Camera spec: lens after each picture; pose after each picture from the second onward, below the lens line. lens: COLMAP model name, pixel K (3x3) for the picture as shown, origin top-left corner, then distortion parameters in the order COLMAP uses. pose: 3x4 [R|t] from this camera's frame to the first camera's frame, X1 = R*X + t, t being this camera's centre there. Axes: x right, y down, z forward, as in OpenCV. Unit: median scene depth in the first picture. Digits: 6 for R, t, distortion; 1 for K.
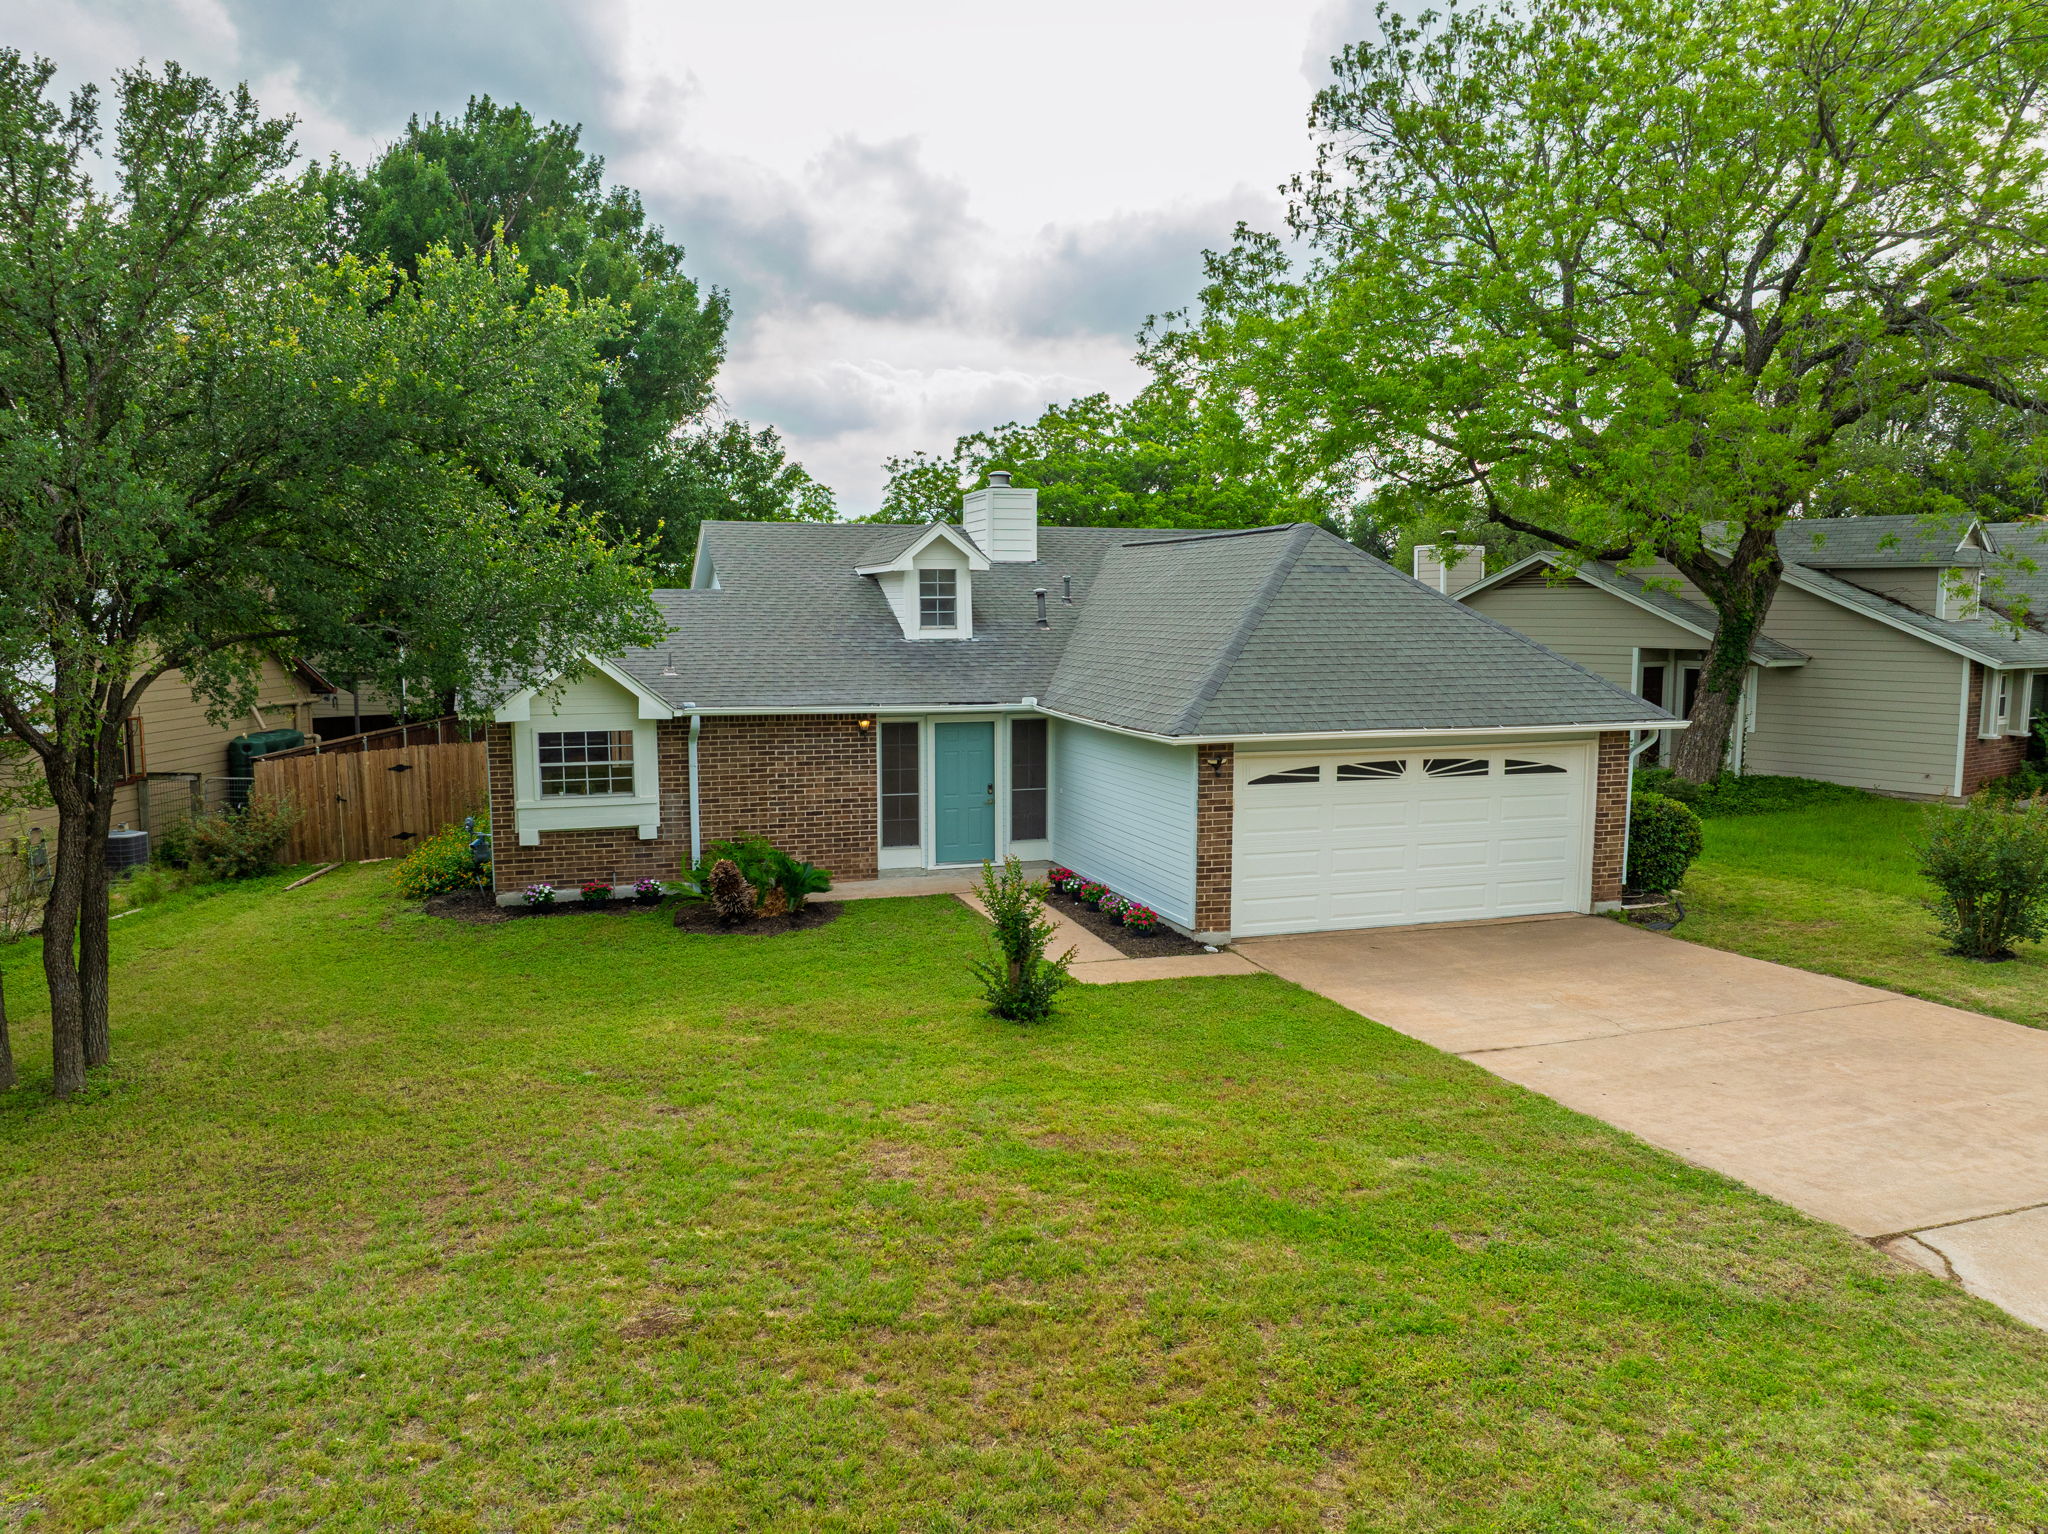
lens RADIAL K [[1289.8, 0, 1024.0], [0, 1289.8, 767.0], [0, 0, 1]] dist [-0.019113, -0.026138]
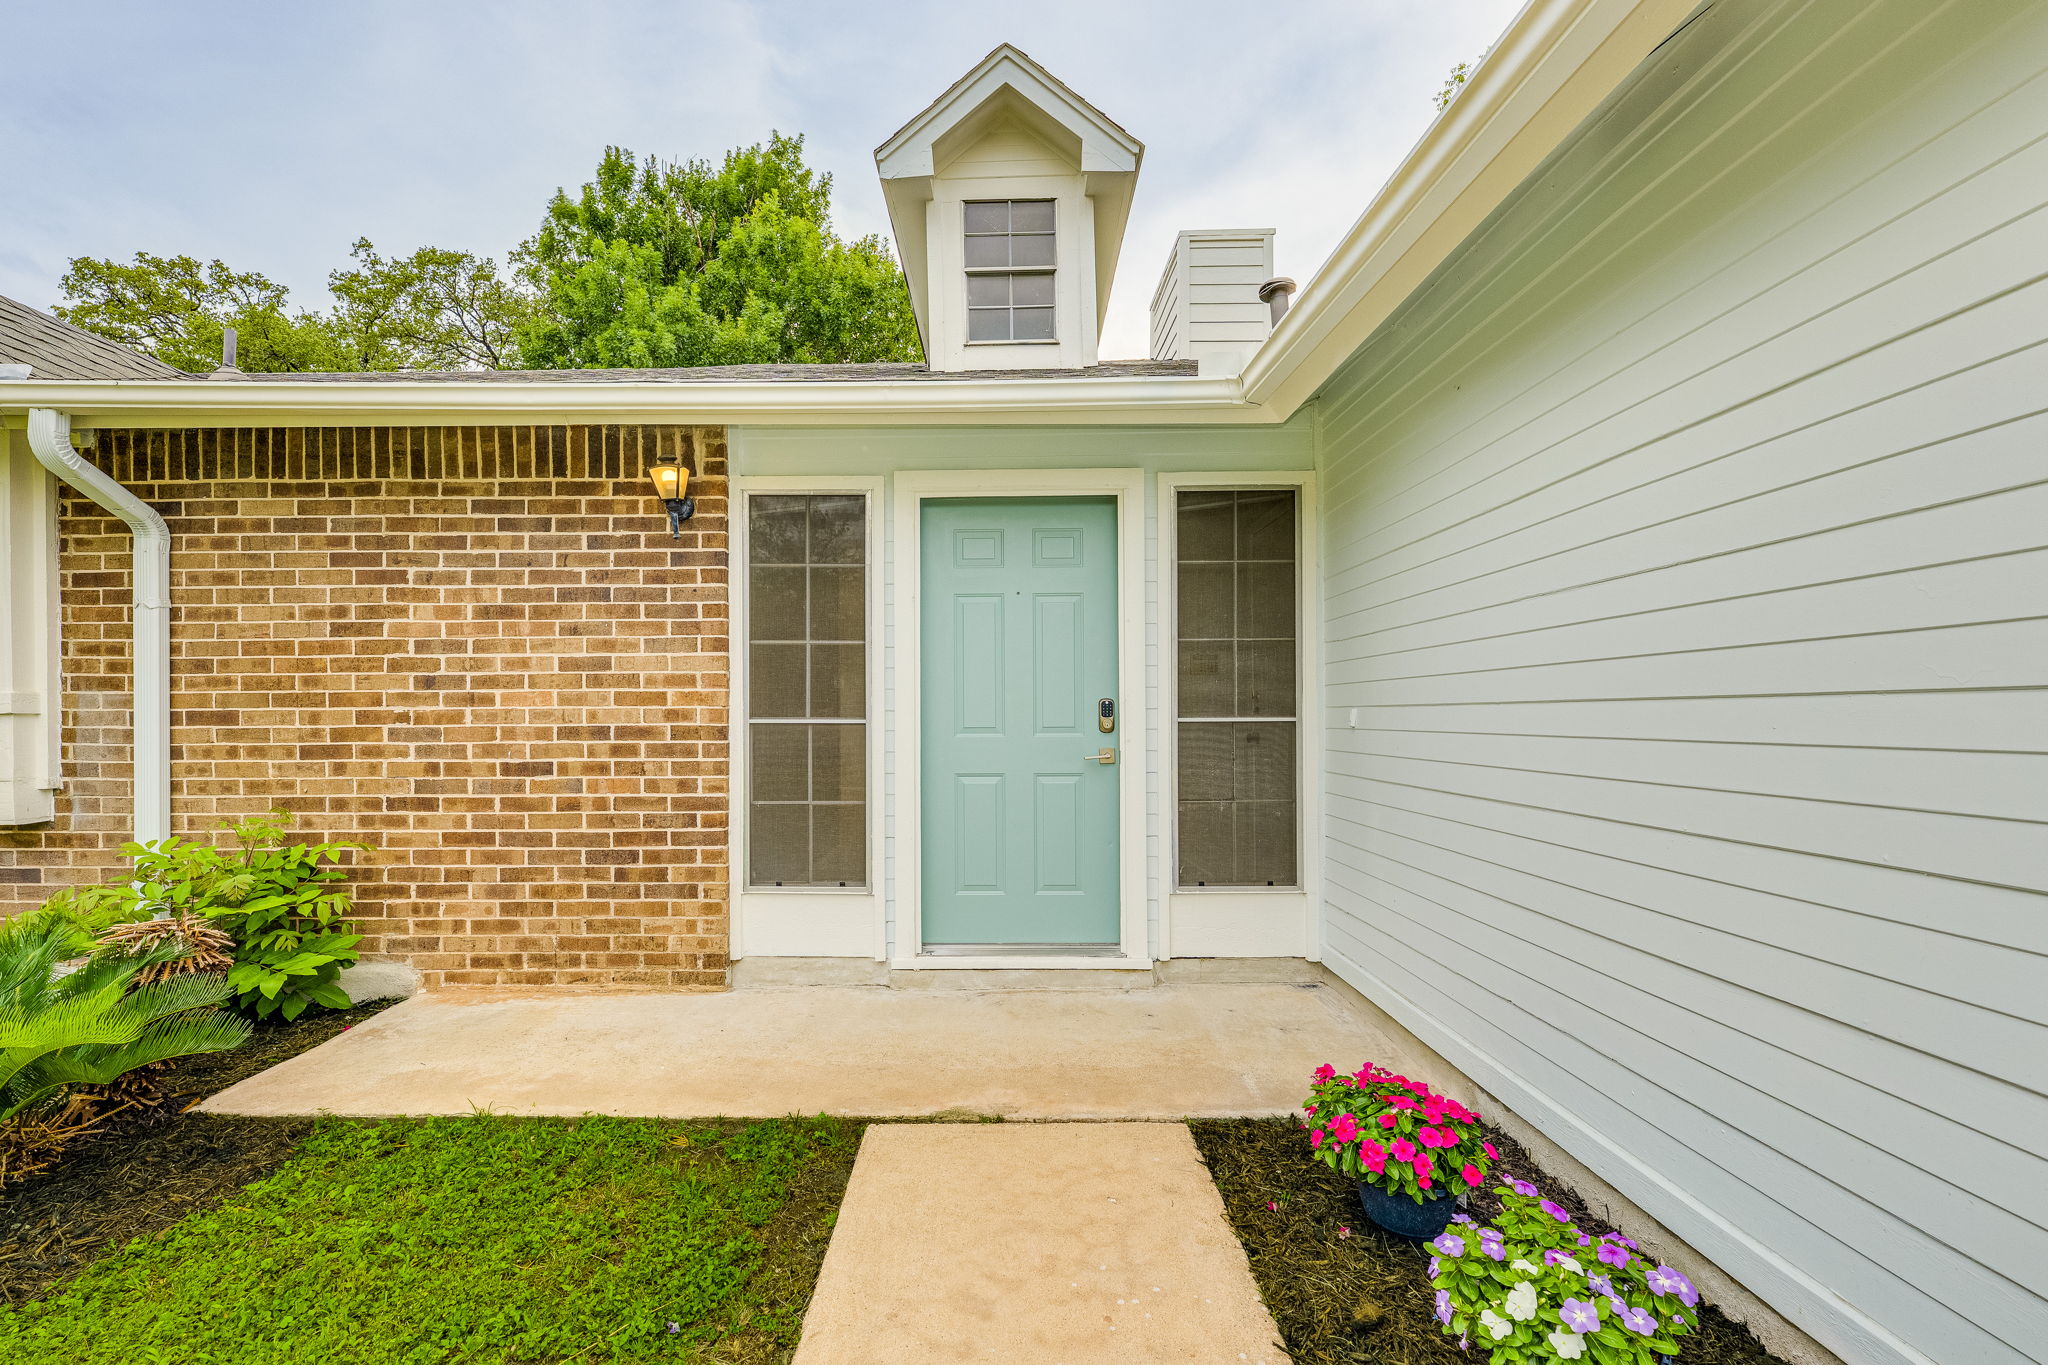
lens RADIAL K [[892.1, 0, 1024.0], [0, 892.1, 682.5], [0, 0, 1]] dist [0.000124, -0.000063]
pose [[0.951153, -0.006474, -0.308652, 0.024073], [-0.030910, 0.992759, -0.116075, 0.038729], [0.307168, 0.119946, 0.944066, 0.872262]]
